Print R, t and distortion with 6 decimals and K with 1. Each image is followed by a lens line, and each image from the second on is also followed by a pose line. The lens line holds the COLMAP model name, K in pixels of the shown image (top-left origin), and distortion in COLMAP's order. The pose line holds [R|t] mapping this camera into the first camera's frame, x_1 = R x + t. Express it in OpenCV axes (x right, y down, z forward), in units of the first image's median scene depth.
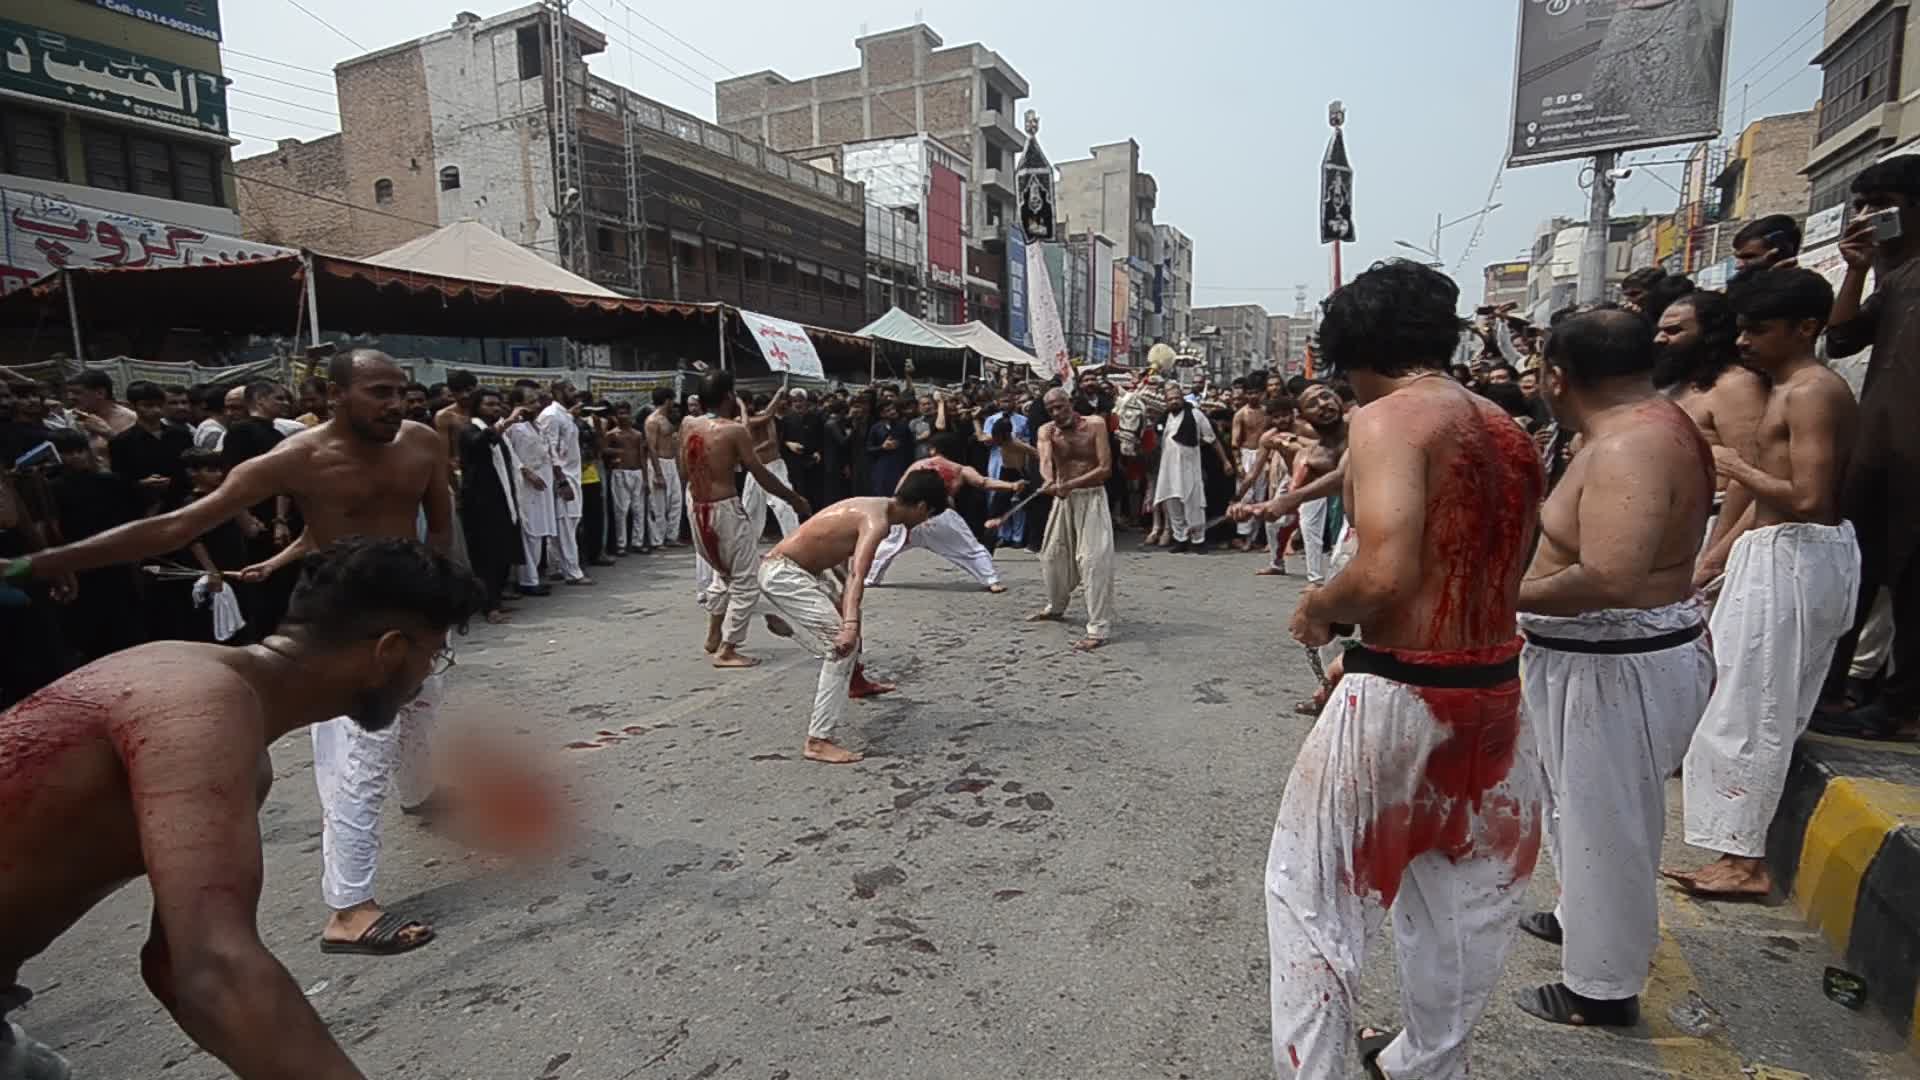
lens RADIAL K [[878.4, 0, 960.0], [0, 878.4, 540.0], [0, 0, 1]] dist [0.008734, -0.000846]
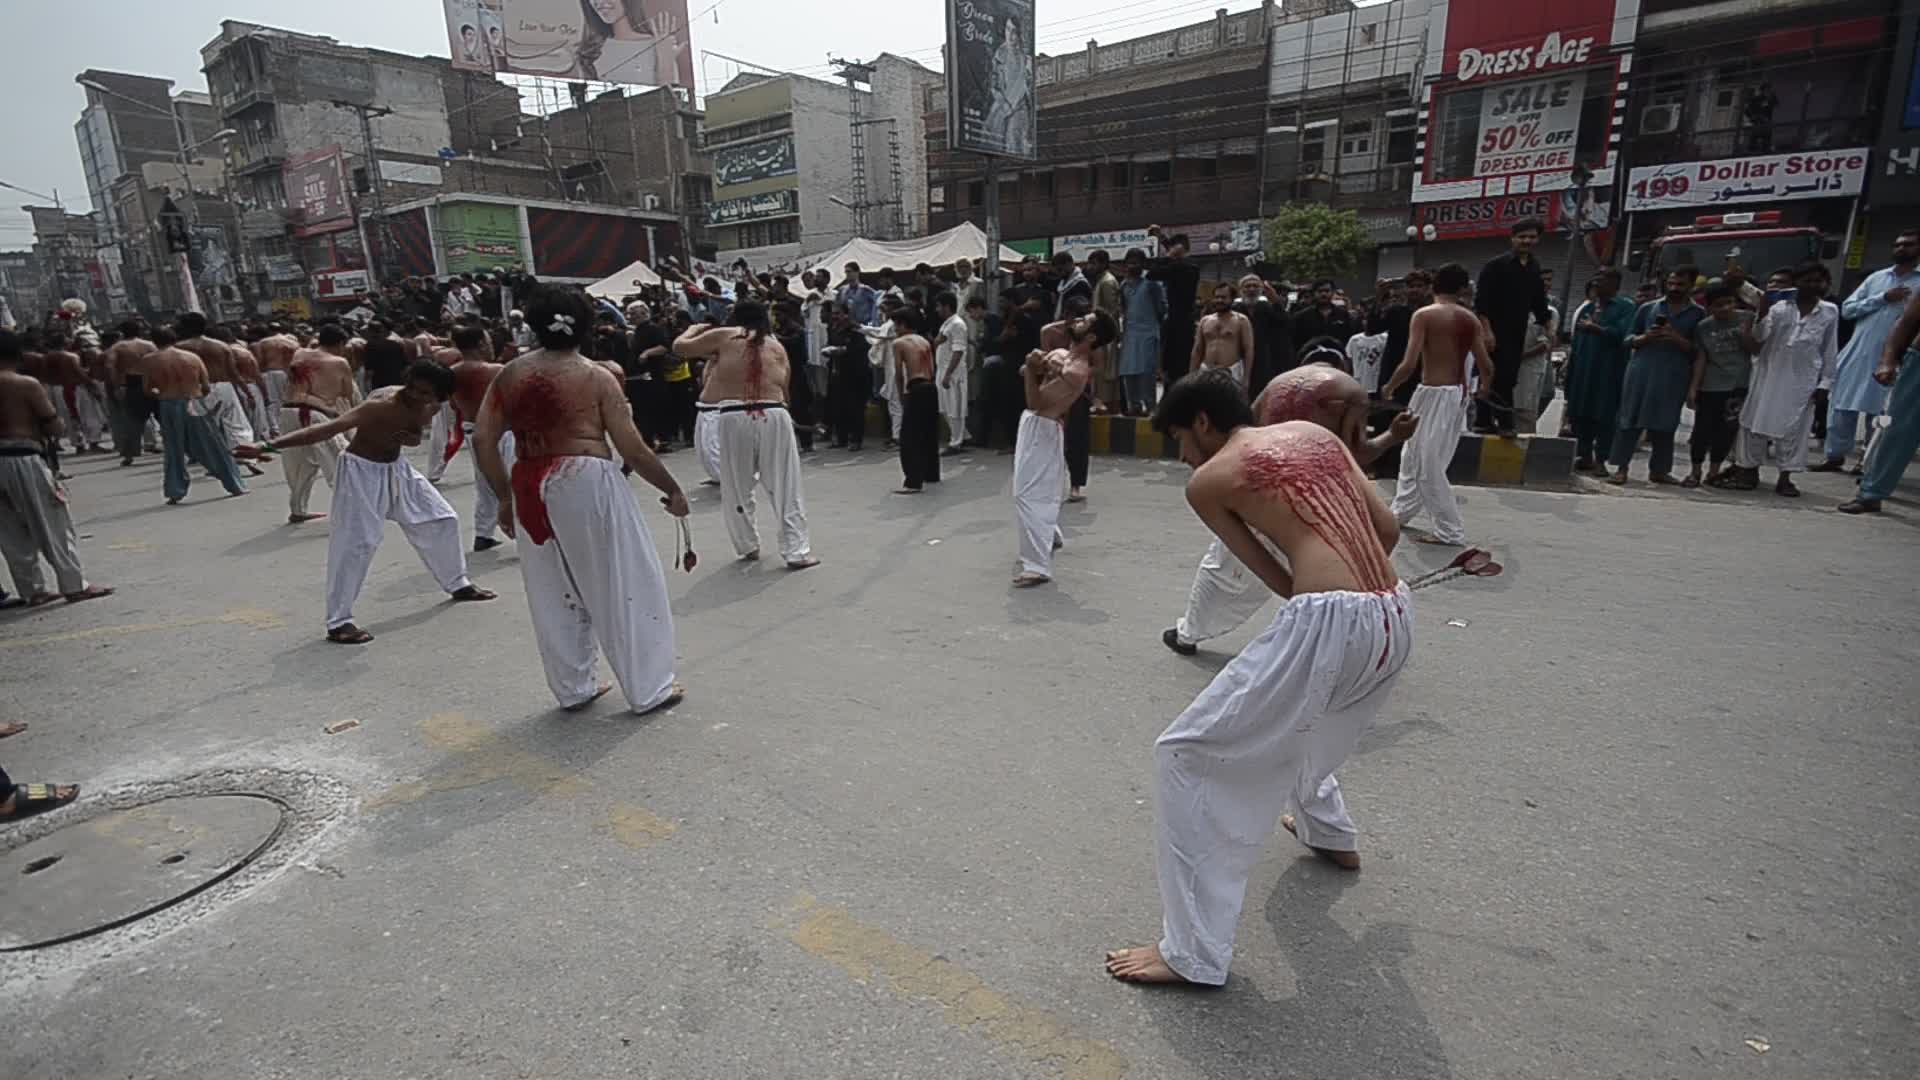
lens RADIAL K [[878.4, 0, 960.0], [0, 878.4, 540.0], [0, 0, 1]] dist [0.008734, -0.000846]
pose [[-0.213406, 0.249186, -0.944650, 0.847909], [-0.115475, 0.953713, 0.277664, -0.170708], [0.970115, 0.168338, -0.174753, 1.077859]]
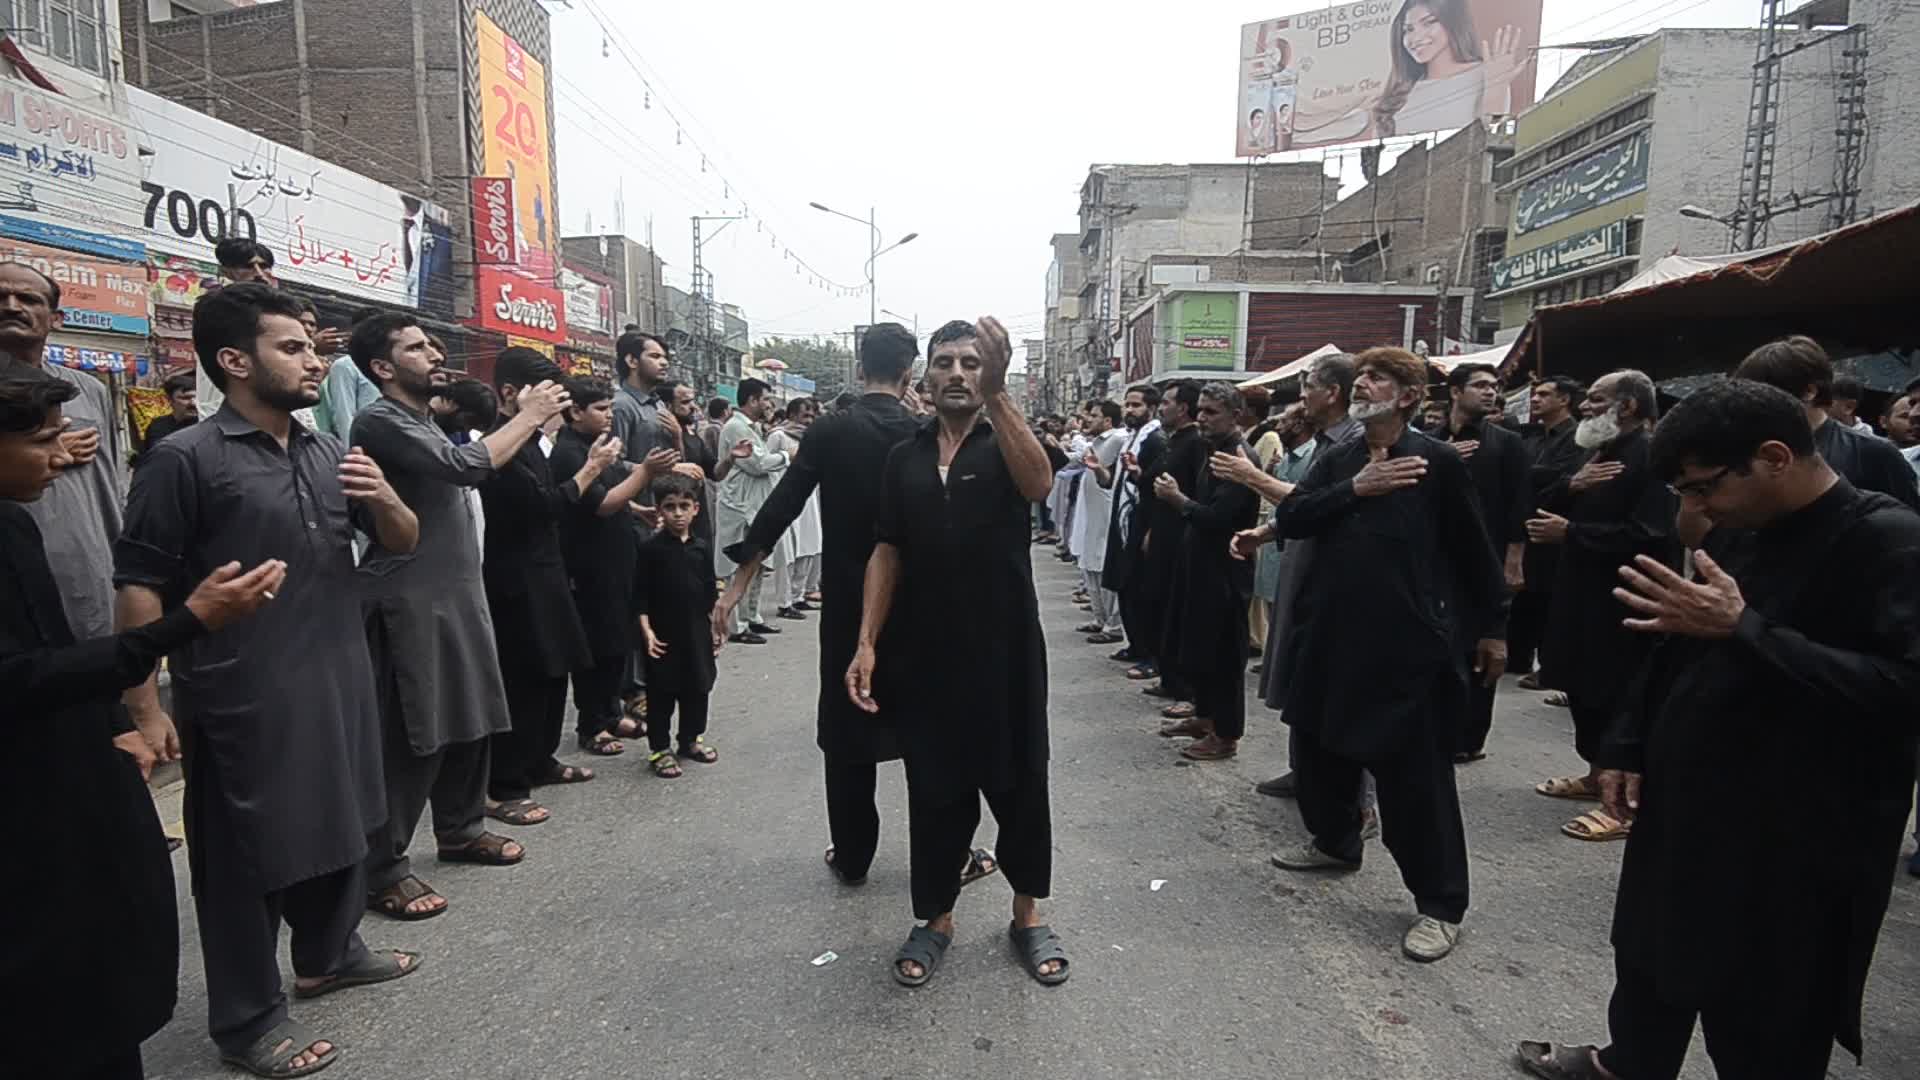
lens RADIAL K [[878.4, 0, 960.0], [0, 878.4, 540.0], [0, 0, 1]] dist [0.008734, -0.000846]
pose [[-0.903530, 0.051320, -0.425441, 0.433929], [-0.063361, 0.965892, 0.251075, -0.158820], [0.423815, 0.253810, -0.869460, 1.022961]]
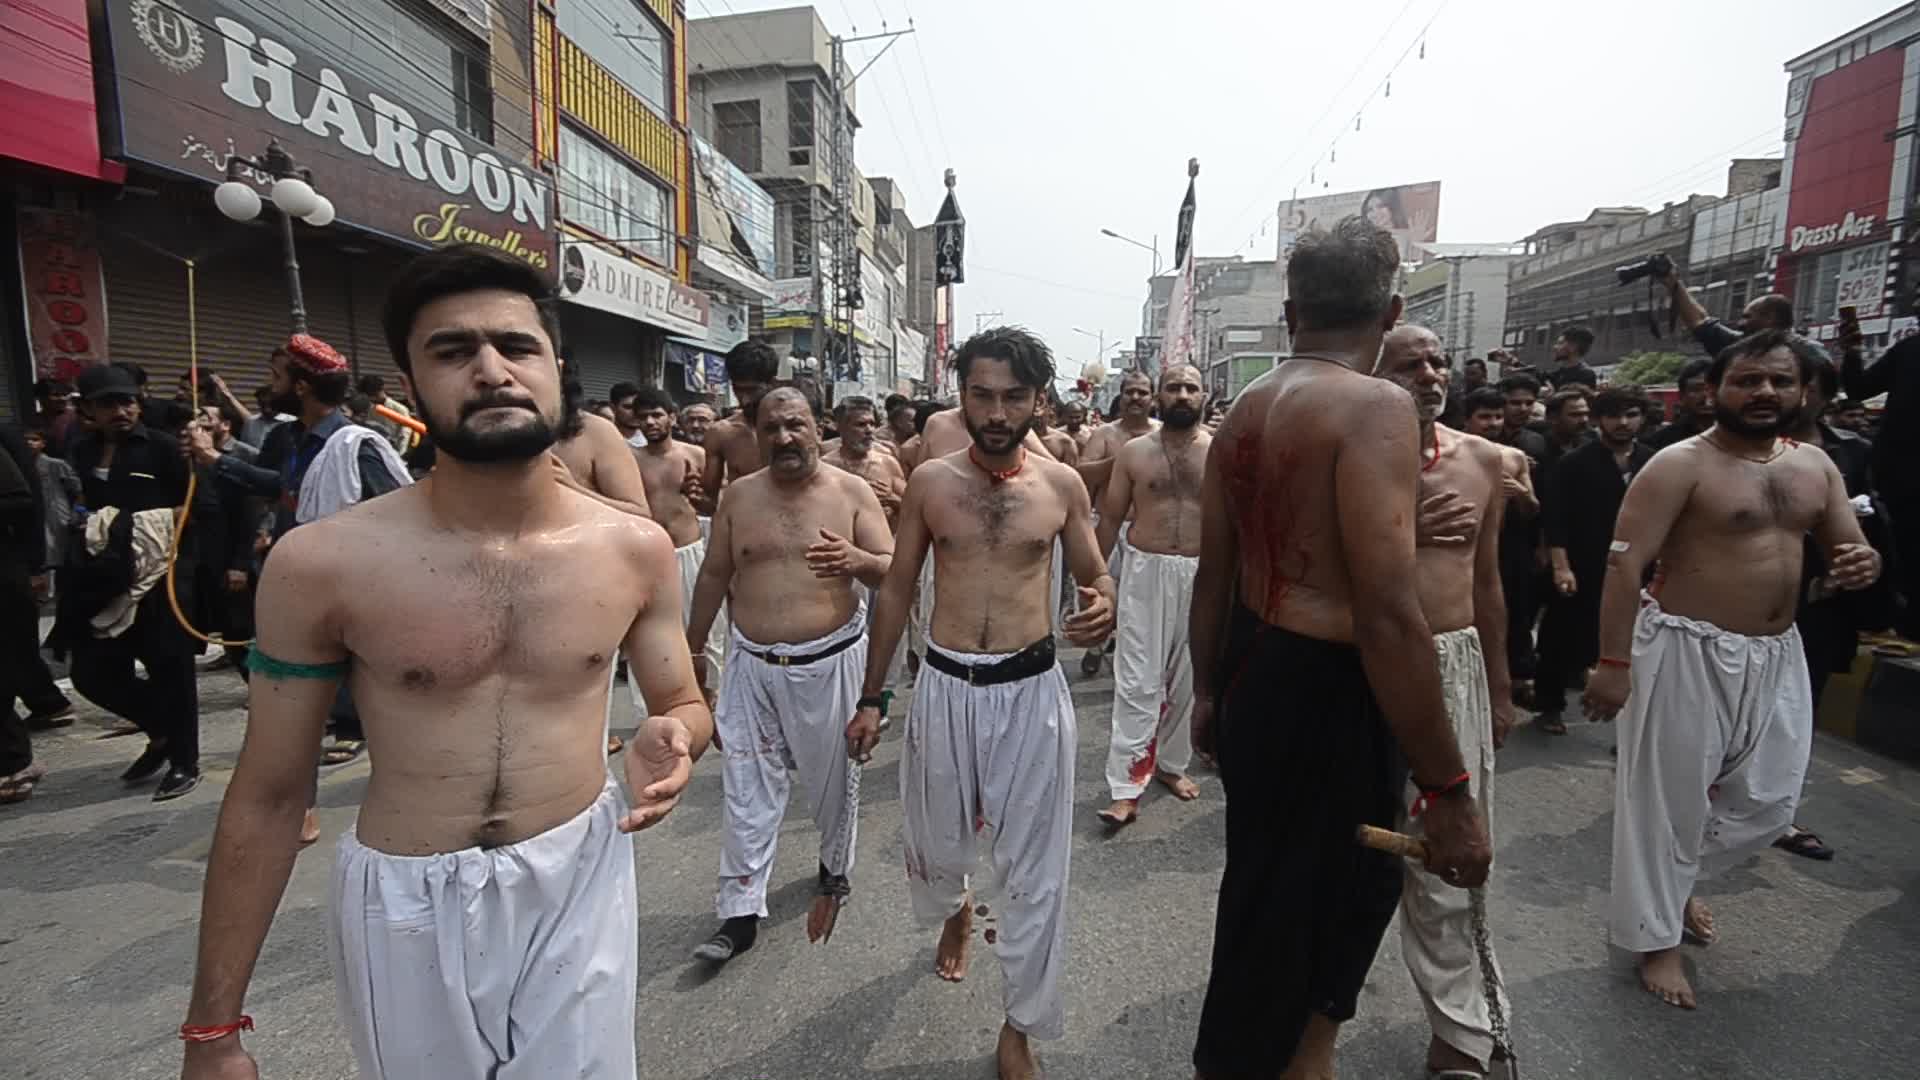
lens RADIAL K [[878.4, 0, 960.0], [0, 878.4, 540.0], [0, 0, 1]] dist [0.008734, -0.000846]
pose [[-0.935663, 0.048218, -0.349586, 1.097638], [-0.046744, 0.964959, 0.258205, -0.289874], [0.349786, 0.257934, -0.900622, 1.889834]]
